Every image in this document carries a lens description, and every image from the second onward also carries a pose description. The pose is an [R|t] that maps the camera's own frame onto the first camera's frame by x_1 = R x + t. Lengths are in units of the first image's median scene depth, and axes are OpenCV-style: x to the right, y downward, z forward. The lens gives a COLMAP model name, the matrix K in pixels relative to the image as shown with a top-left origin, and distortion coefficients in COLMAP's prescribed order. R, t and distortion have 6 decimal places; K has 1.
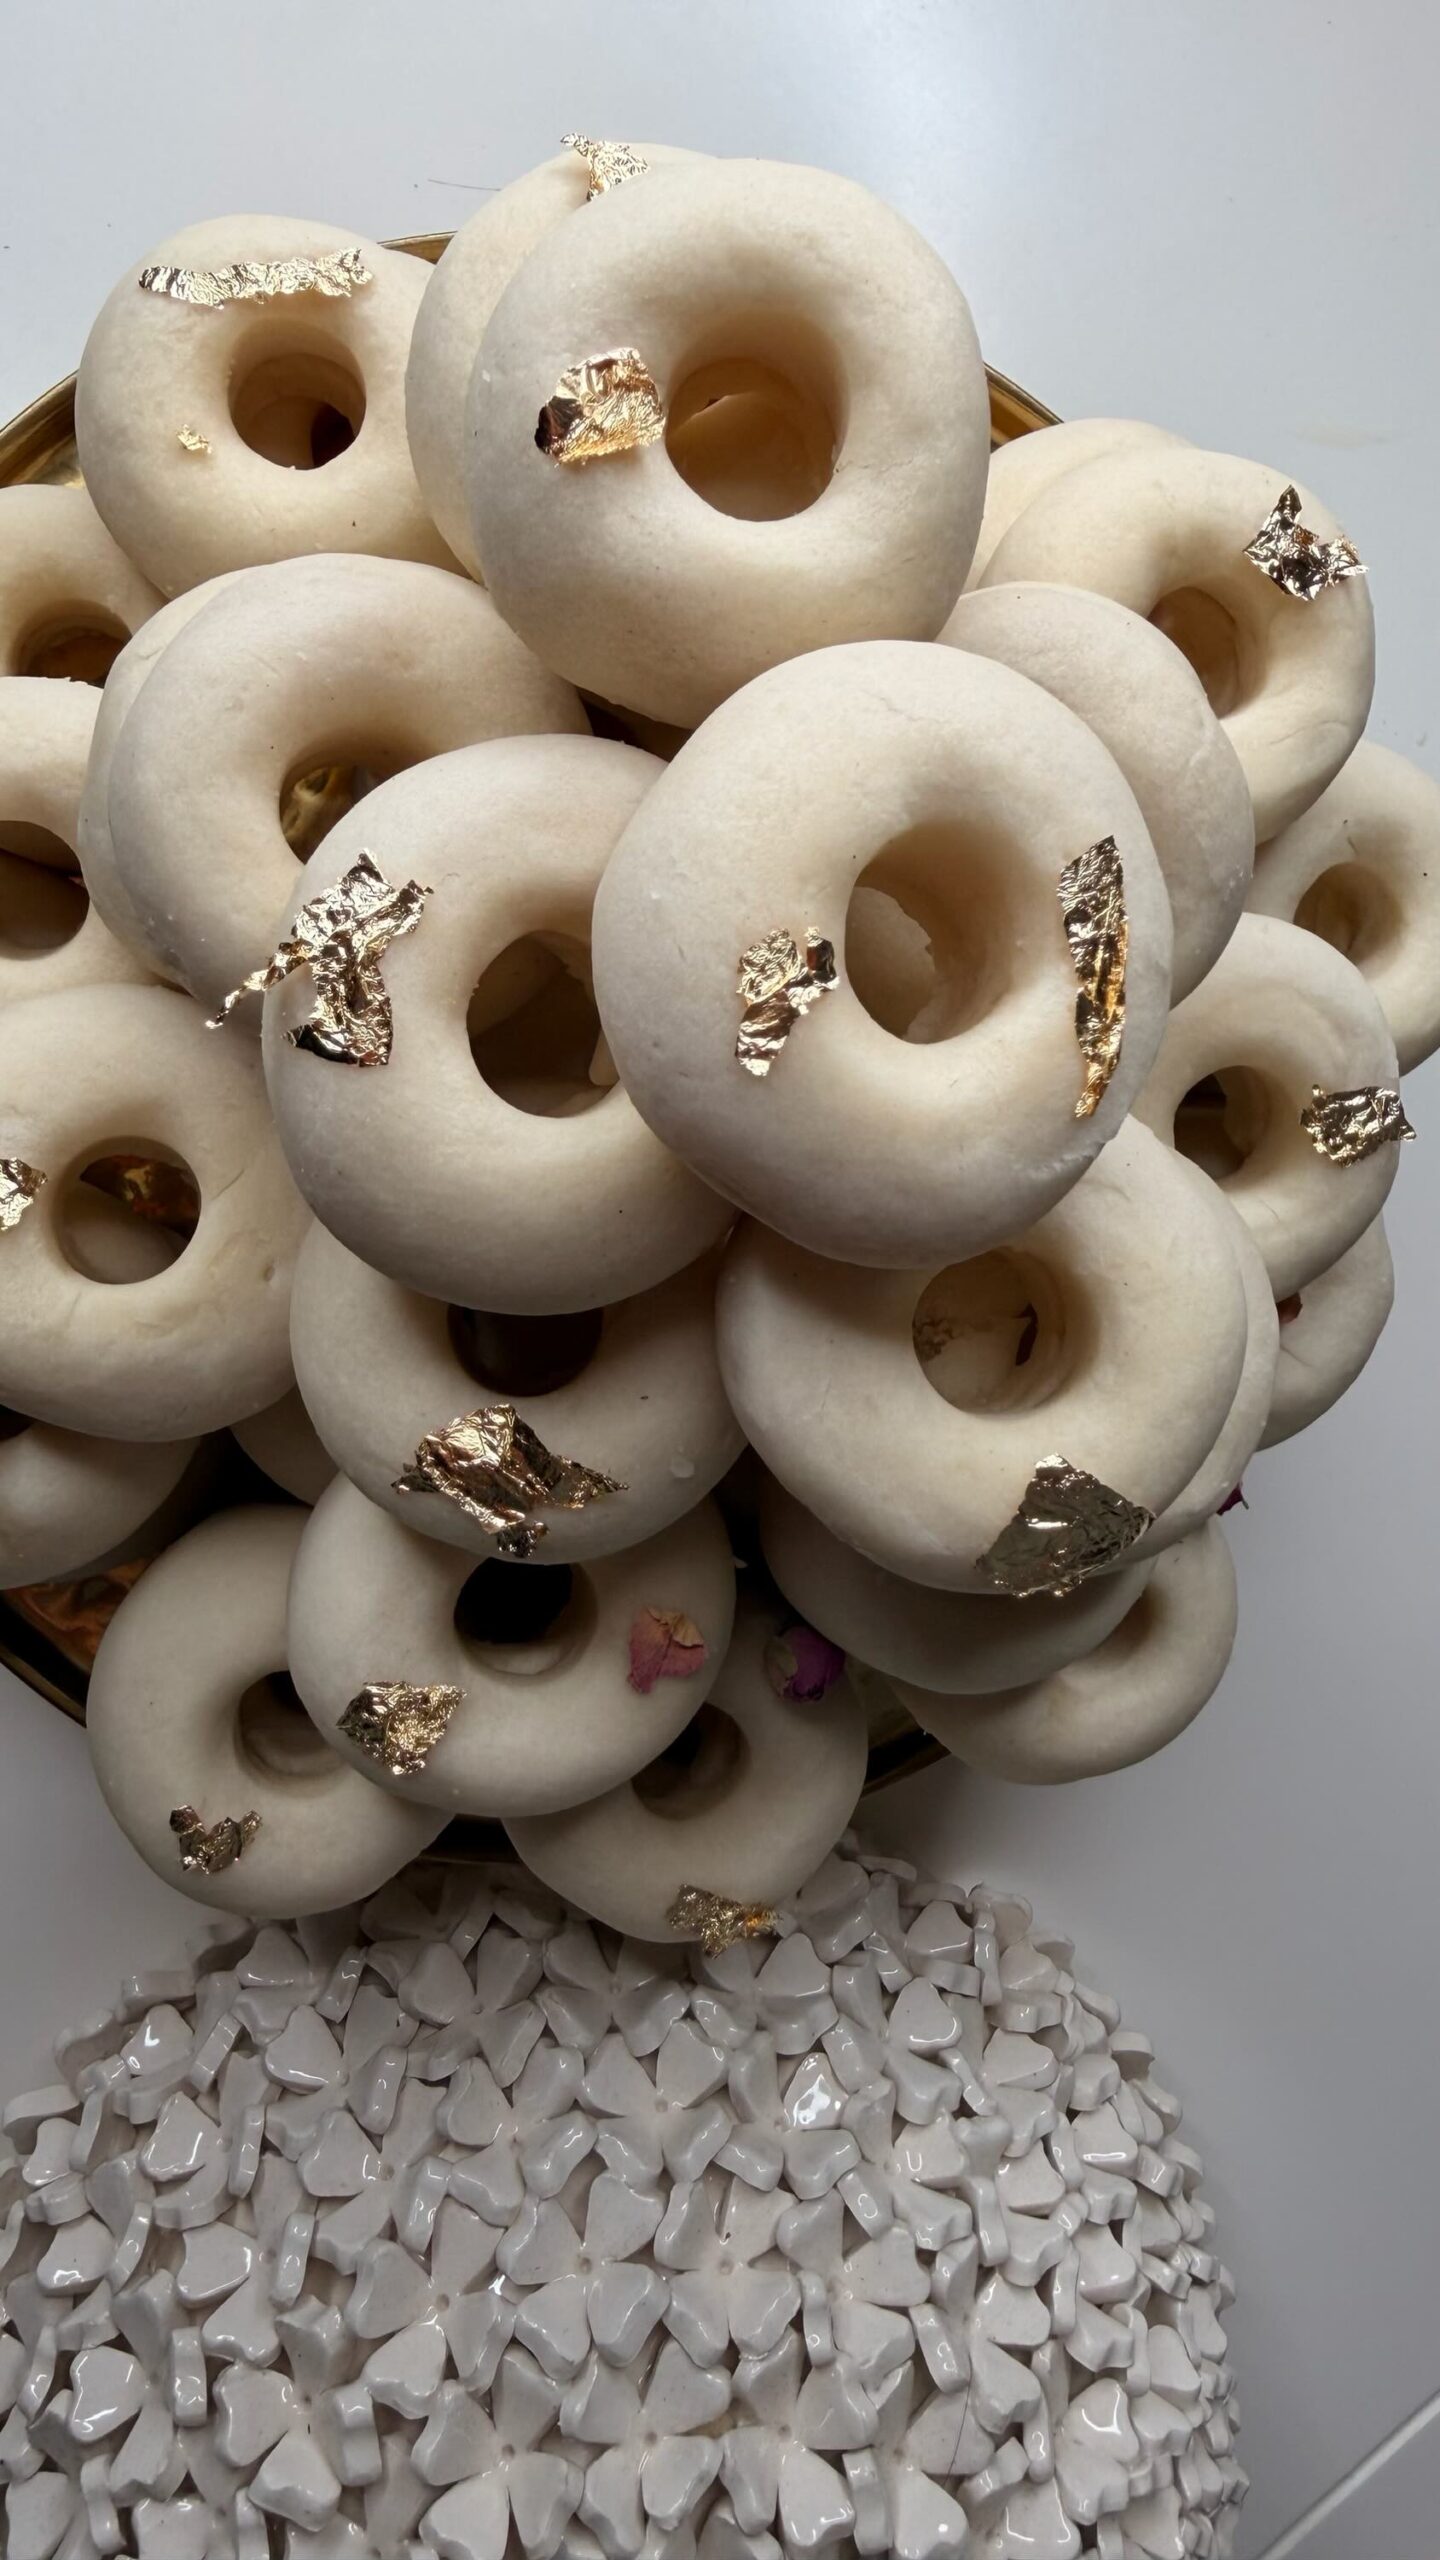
lens RADIAL K [[1848.7, 0, 714.0], [0, 1848.7, 1147.6], [0, 0, 1]] dist [-0.020857, 0.036920]
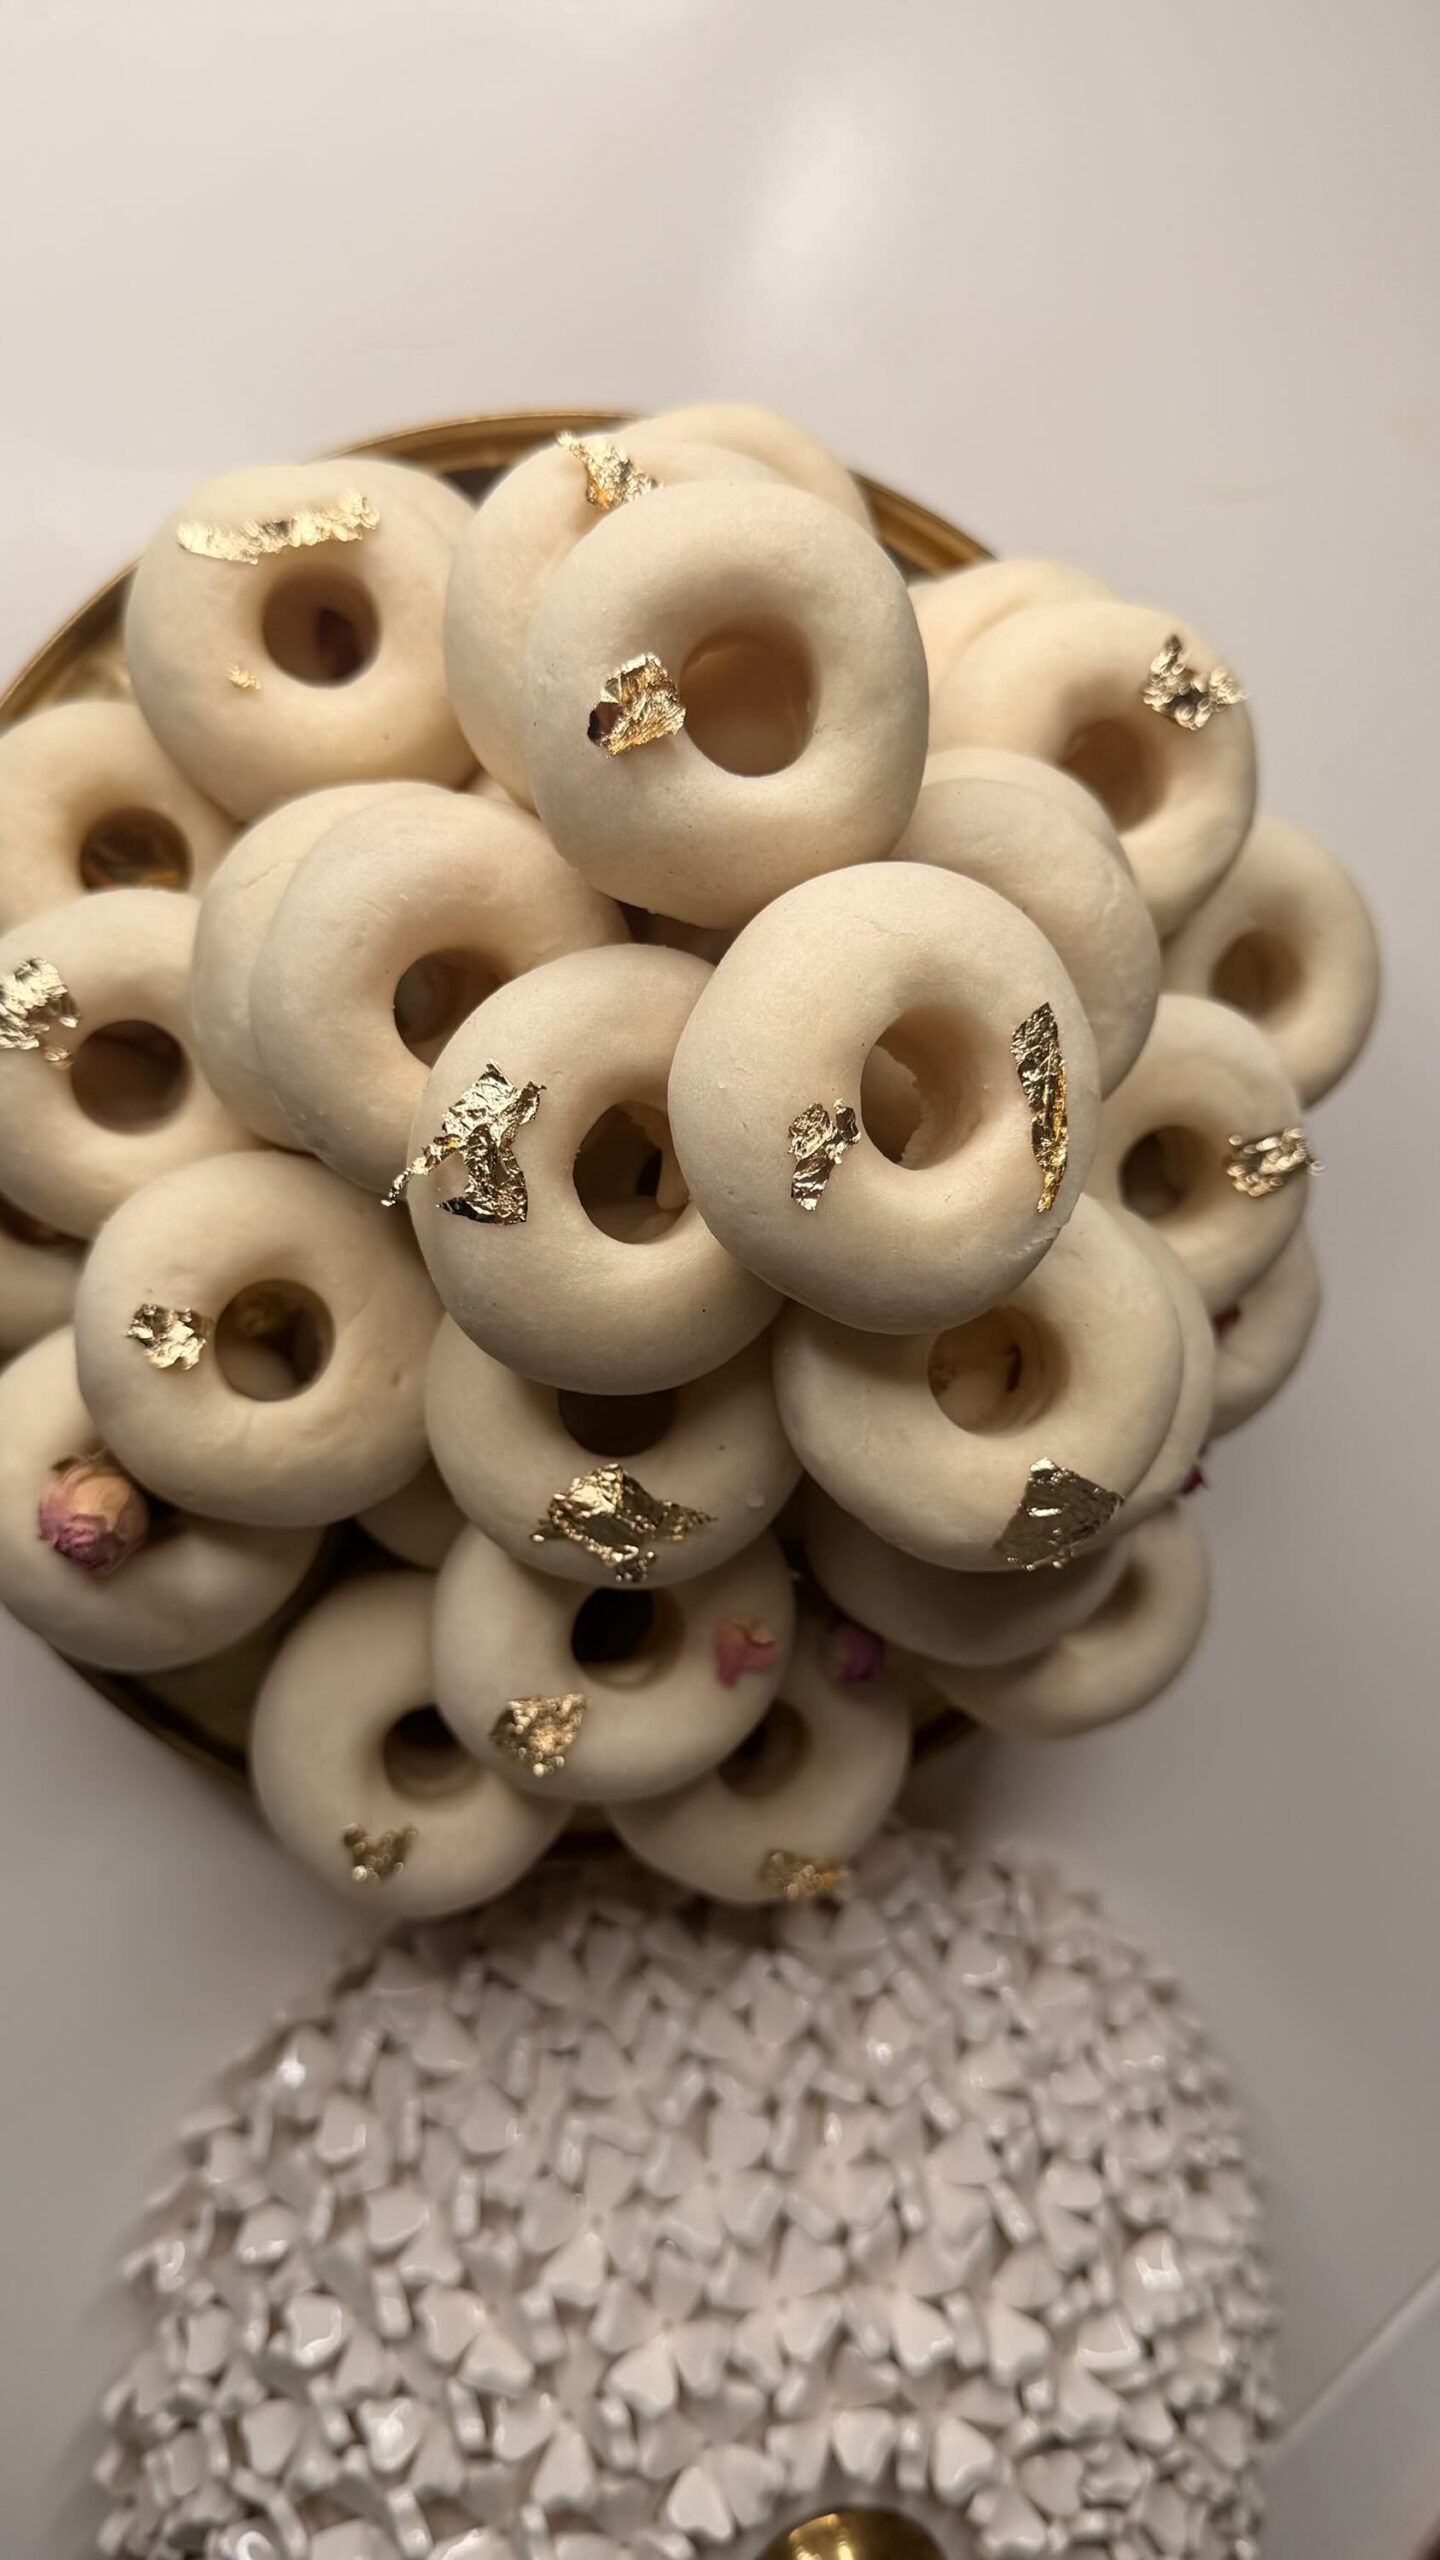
lens RADIAL K [[2141.9, 0, 732.6], [0, 2141.9, 1291.1], [0, 0, 1]] dist [0.086794, -0.264983]
pose [[0.994028, -0.099114, 0.045650, -0.084057], [0.095871, 0.993036, 0.068470, -0.069882], [-0.052118, -0.063684, 0.996608, -0.449022]]
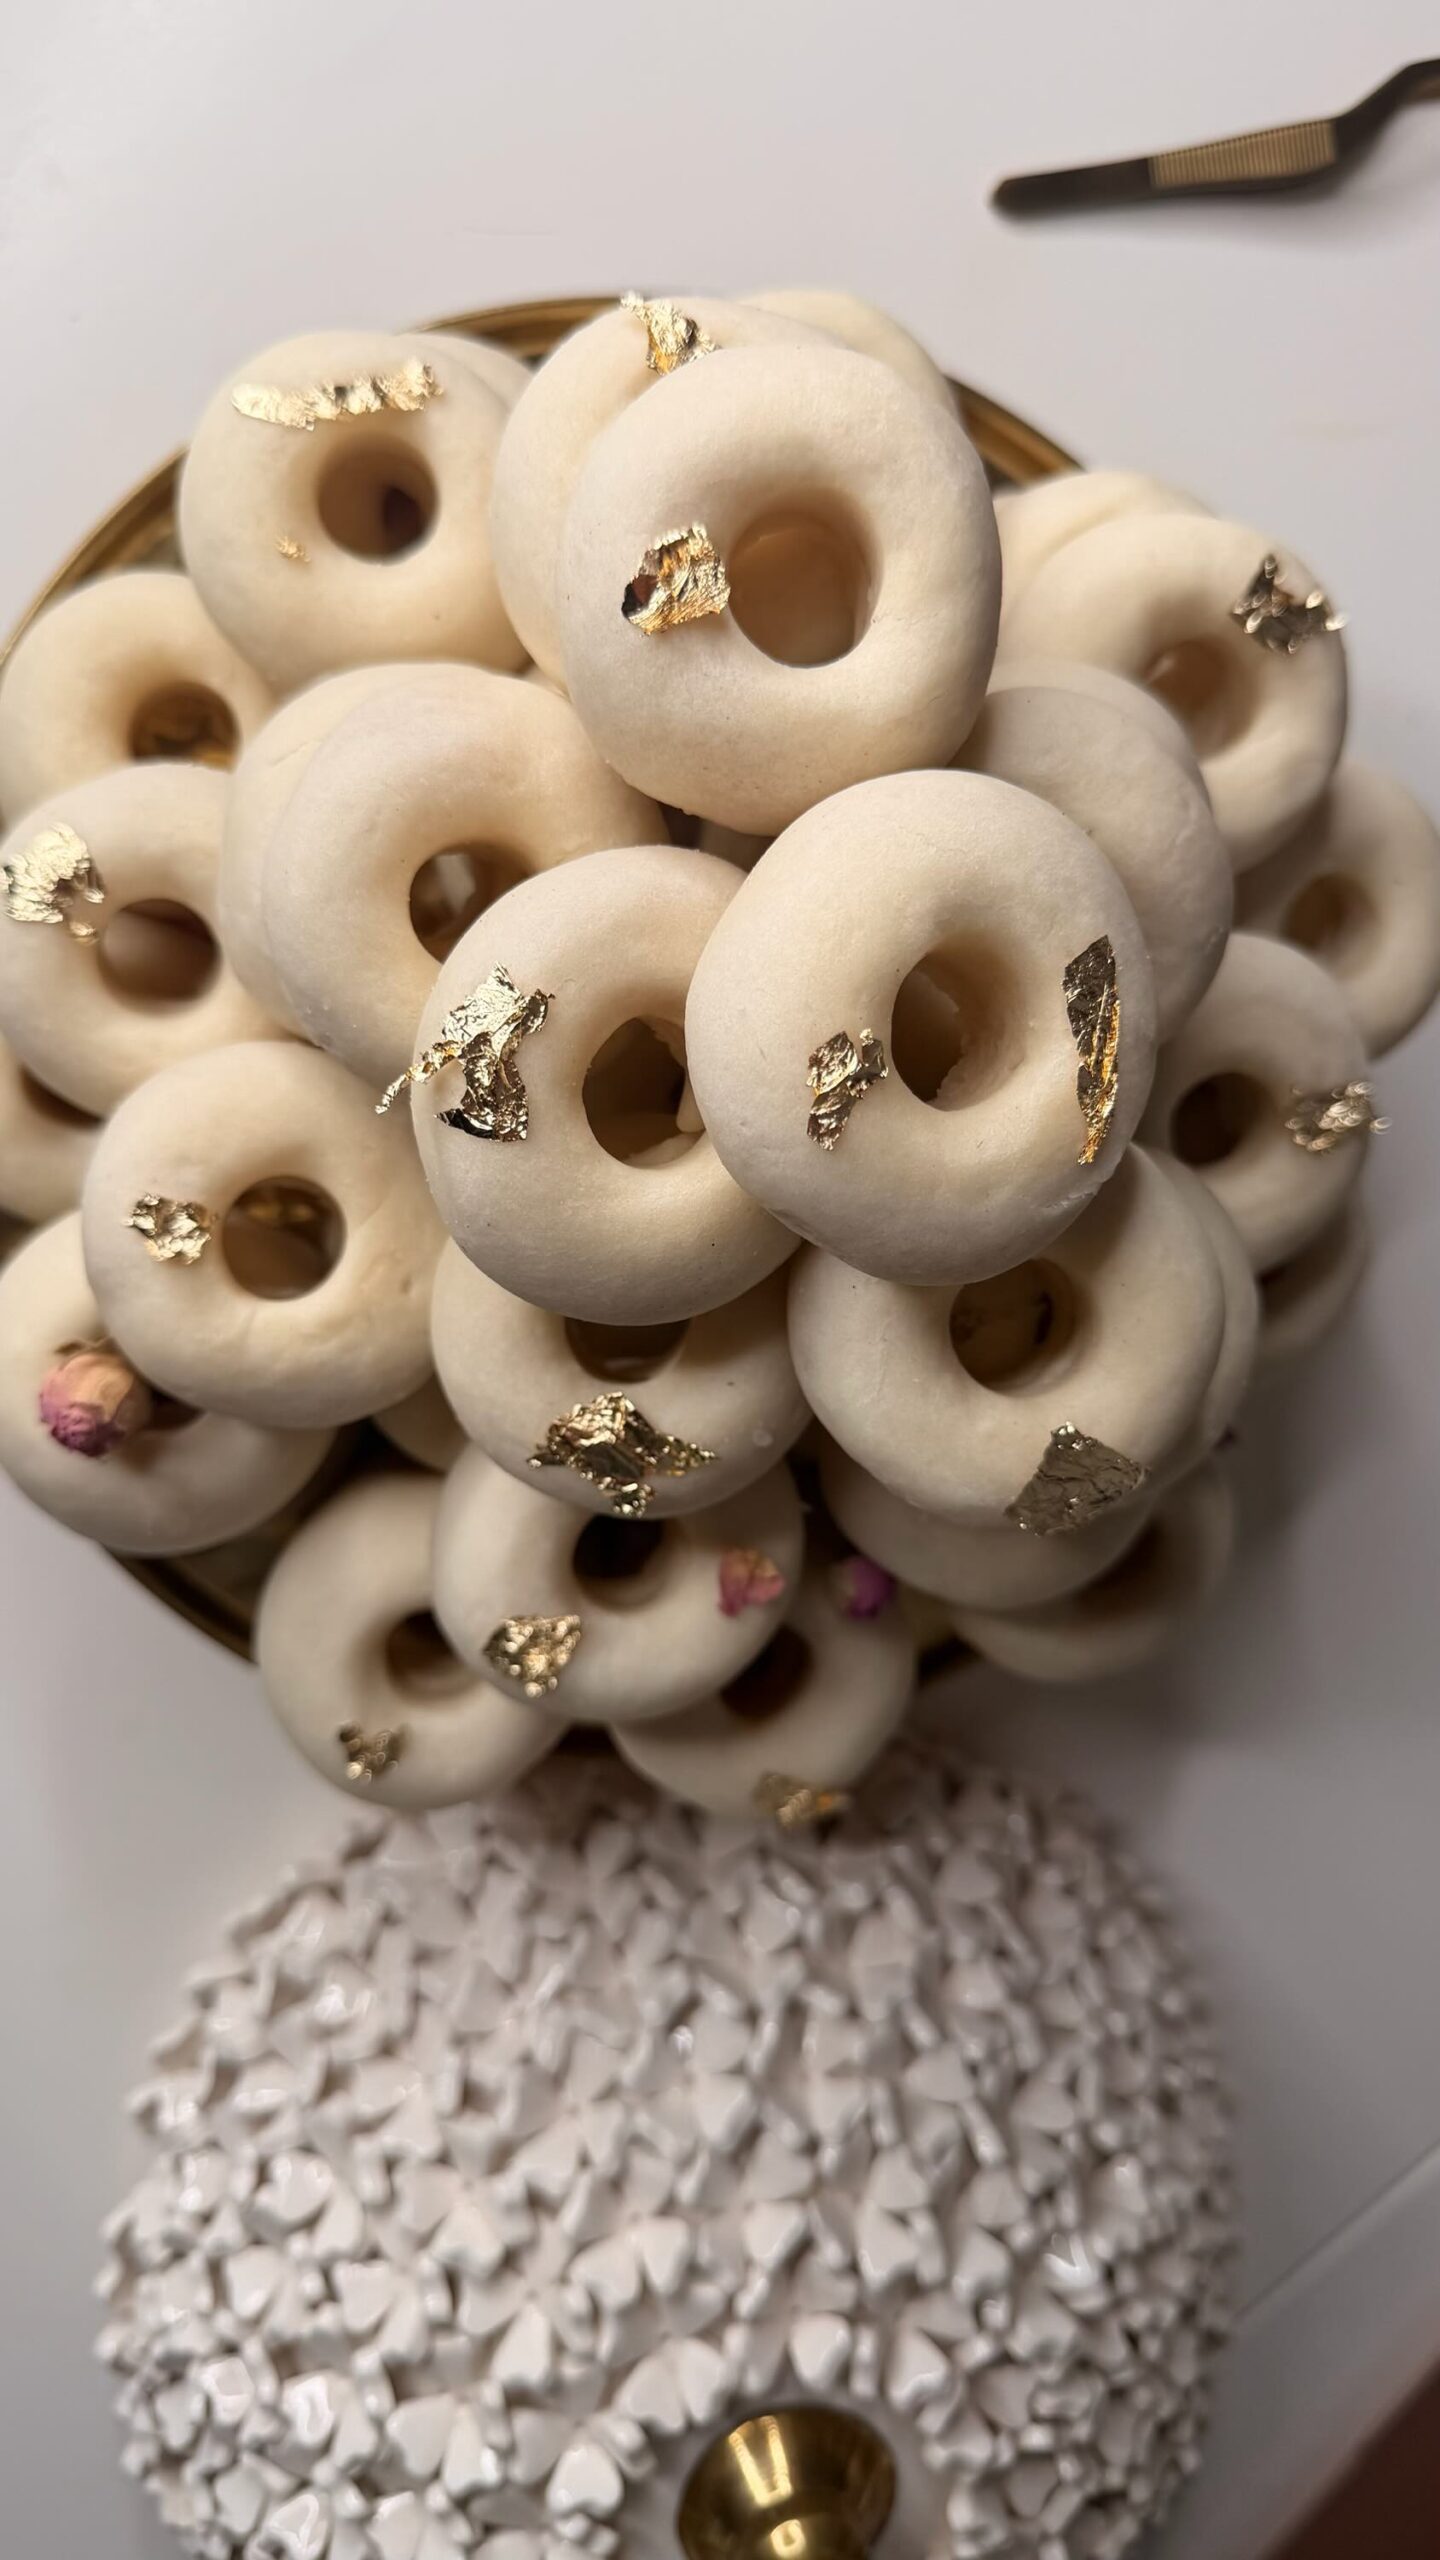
lens RADIAL K [[1894.4, 0, 720.0], [0, 1894.4, 1280.0], [0, 0, 1]] dist [0.064051, -0.192938]
pose [[0.999417, -0.033408, -0.006985, -0.032066], [0.034003, 0.992285, 0.119224, -0.079433], [0.002948, -0.119392, 0.992843, -0.226127]]
